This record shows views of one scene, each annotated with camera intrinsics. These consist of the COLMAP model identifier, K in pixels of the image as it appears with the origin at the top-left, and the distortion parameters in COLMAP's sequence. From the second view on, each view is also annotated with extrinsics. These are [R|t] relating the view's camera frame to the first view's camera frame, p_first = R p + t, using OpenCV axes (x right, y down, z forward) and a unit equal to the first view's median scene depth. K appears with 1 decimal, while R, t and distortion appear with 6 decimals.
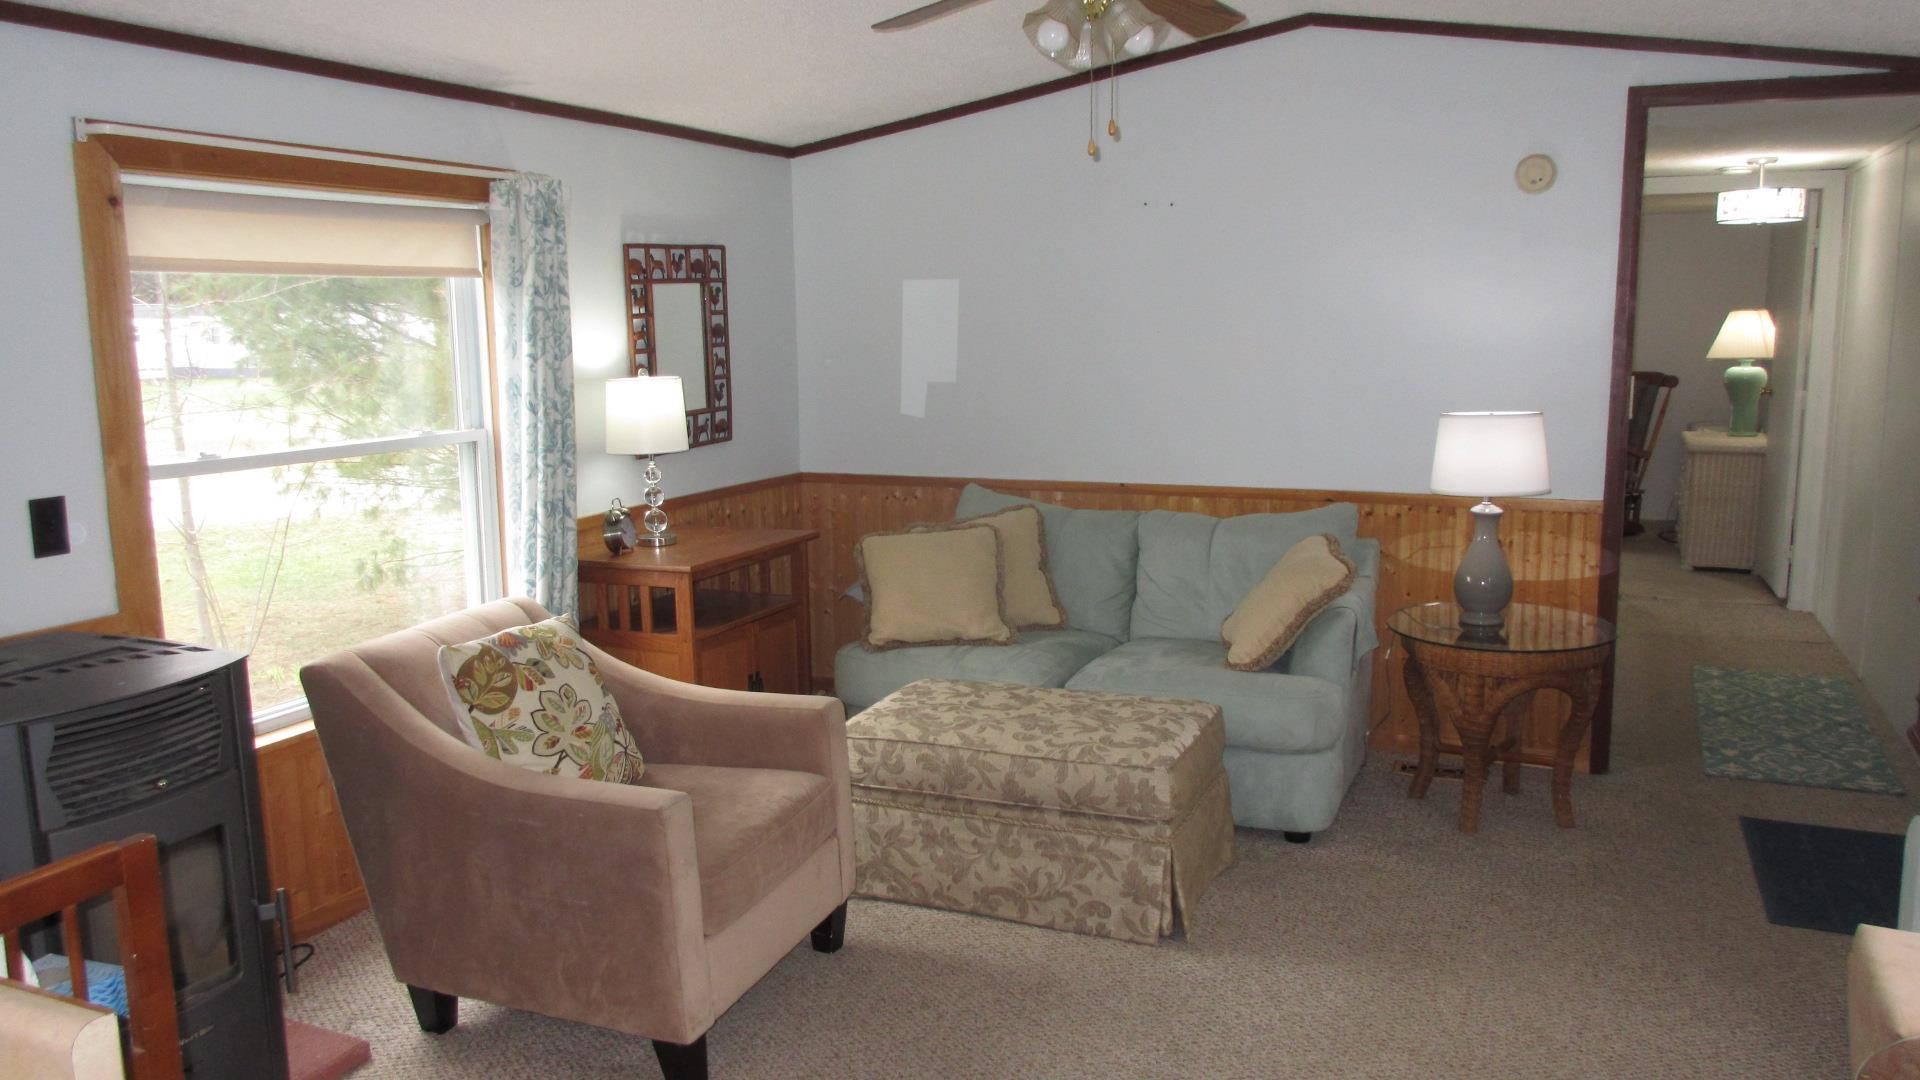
lens RADIAL K [[1436.1, 0, 950.7], [0, 1436.1, 532.4], [0, 0, 1]] dist [-0.000562, 0.003120]
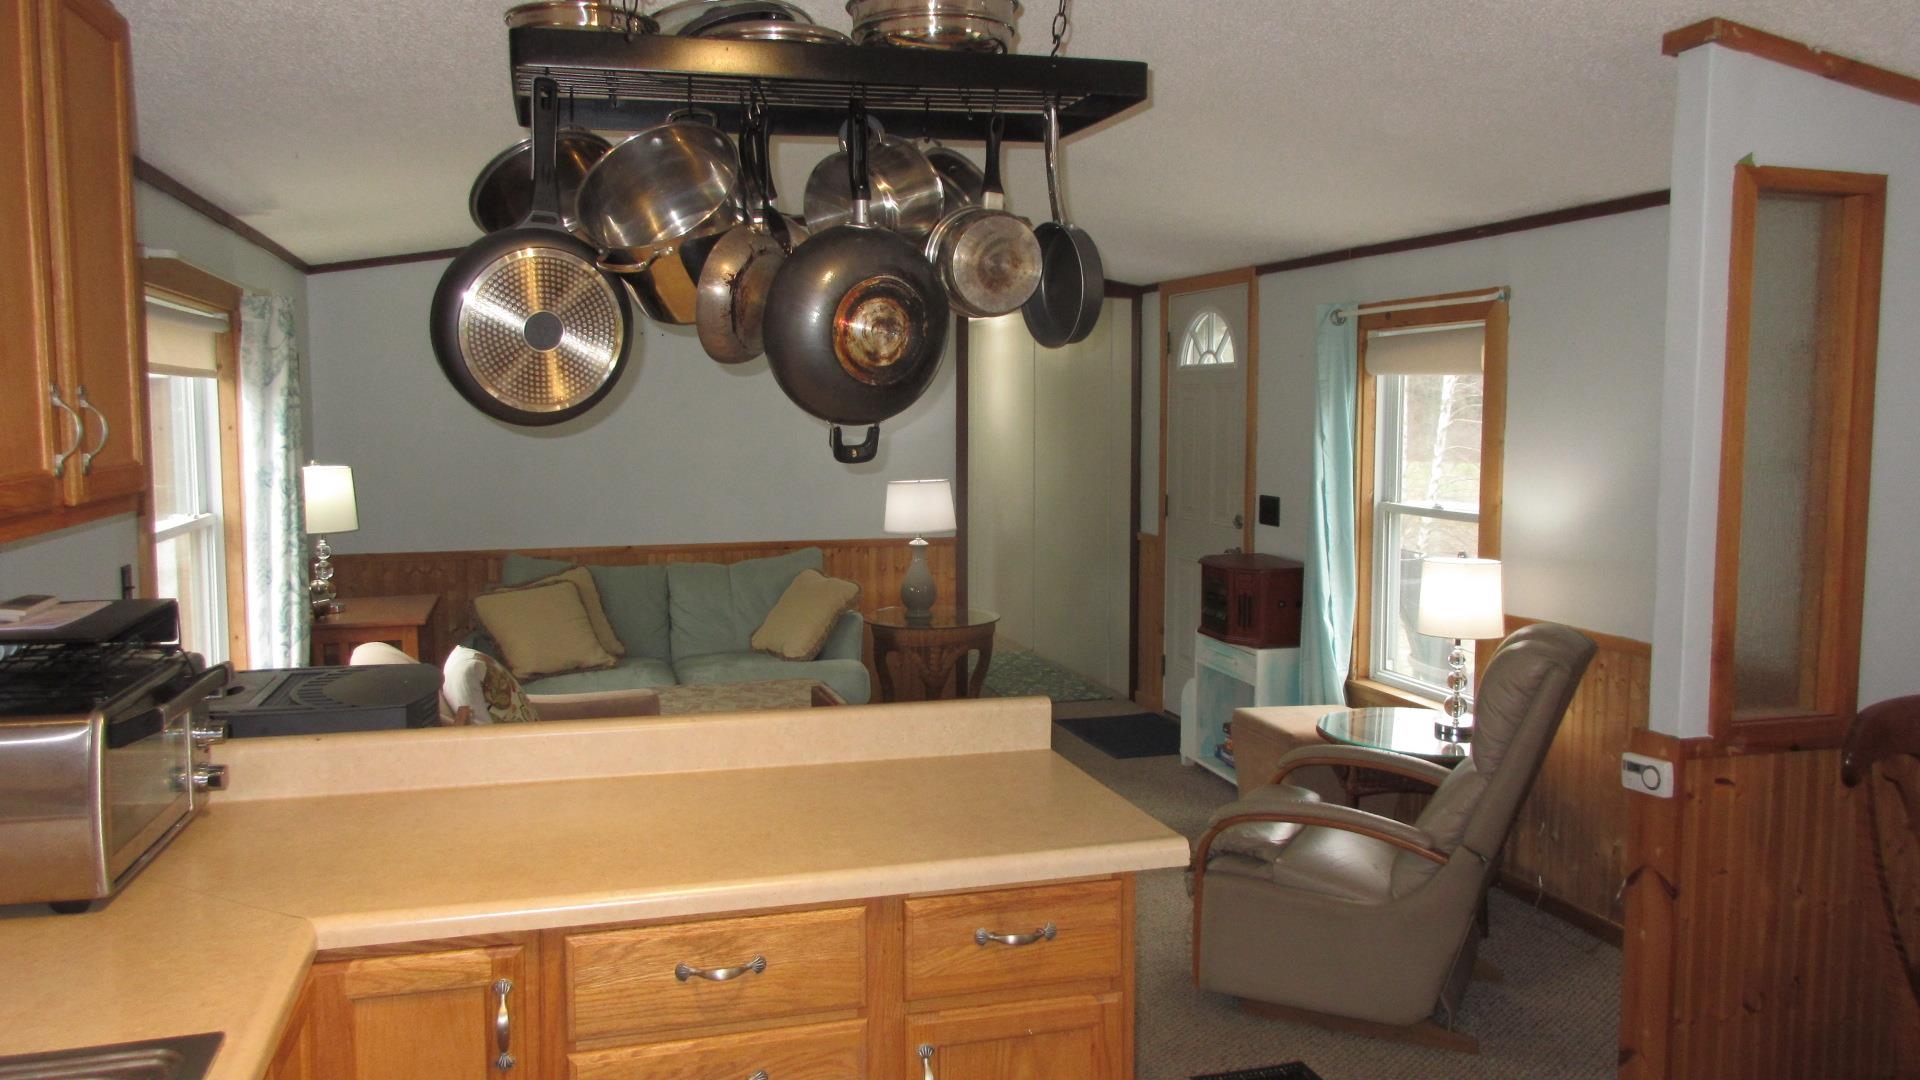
lens RADIAL K [[1436.1, 0, 950.7], [0, 1436.1, 532.4], [0, 0, 1]] dist [-0.000562, 0.003120]
pose [[0.772113, -0.044163, 0.633948, -0.588817], [0.087839, 0.995423, -0.037638, 0.034571], [-0.629385, 0.084746, 0.772459, -0.218795]]
